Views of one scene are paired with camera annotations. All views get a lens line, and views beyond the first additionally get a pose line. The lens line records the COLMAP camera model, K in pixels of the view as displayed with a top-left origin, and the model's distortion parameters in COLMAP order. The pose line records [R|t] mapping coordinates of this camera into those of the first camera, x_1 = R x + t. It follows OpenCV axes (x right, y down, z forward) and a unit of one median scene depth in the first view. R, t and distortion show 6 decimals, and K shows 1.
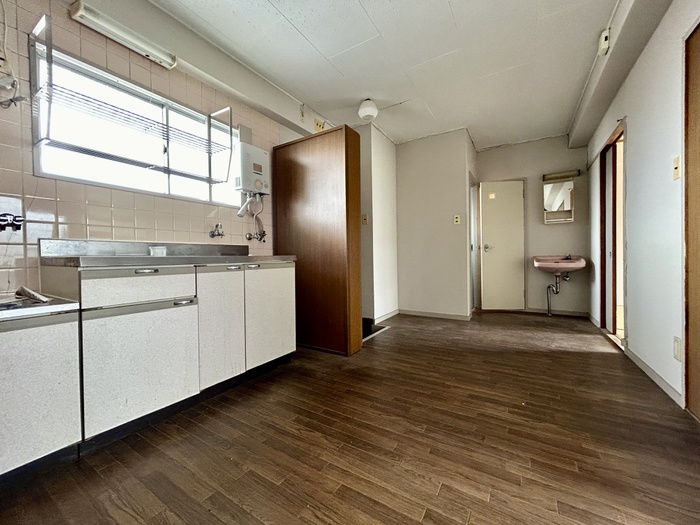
lens RADIAL K [[280.8, 0, 351.0], [0, 280.8, 261.2], [0, 0, 1]] dist [-0.000513, -0.002288]
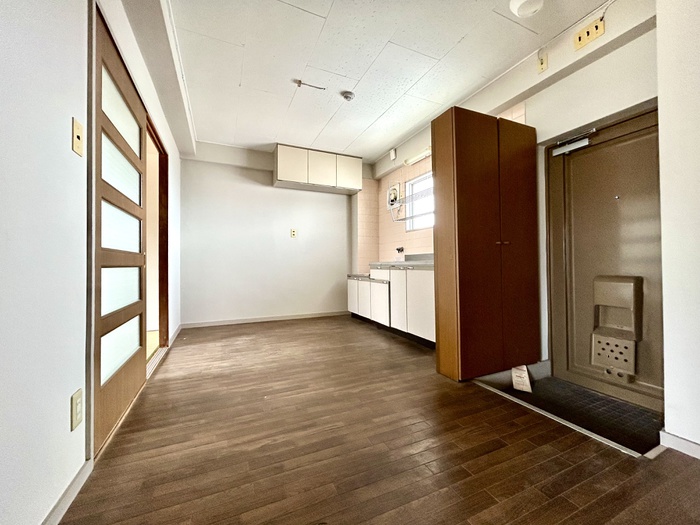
lens RADIAL K [[284.0, 0, 350.5], [0, 284.0, 264.1], [0, 0, 1]] dist [-0.014518, -0.000152]
pose [[-0.564396, 0.012307, -0.825412, 1.246621], [0.006133, 0.999924, 0.010715, -0.025193], [0.825481, 0.000985, -0.564428, 1.776385]]
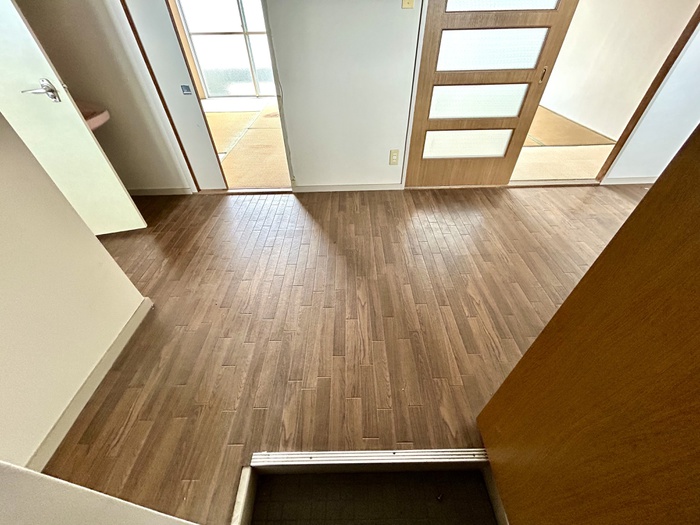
lens RADIAL K [[280.8, 0, 351.0], [0, 280.8, 261.2], [0, 0, 1]] dist [-0.000513, -0.002288]
pose [[-0.531593, -0.554449, 0.640308, -0.005225], [0.028623, 0.743781, 0.667811, -0.276865], [-0.846516, 0.373331, -0.379519, 1.866959]]
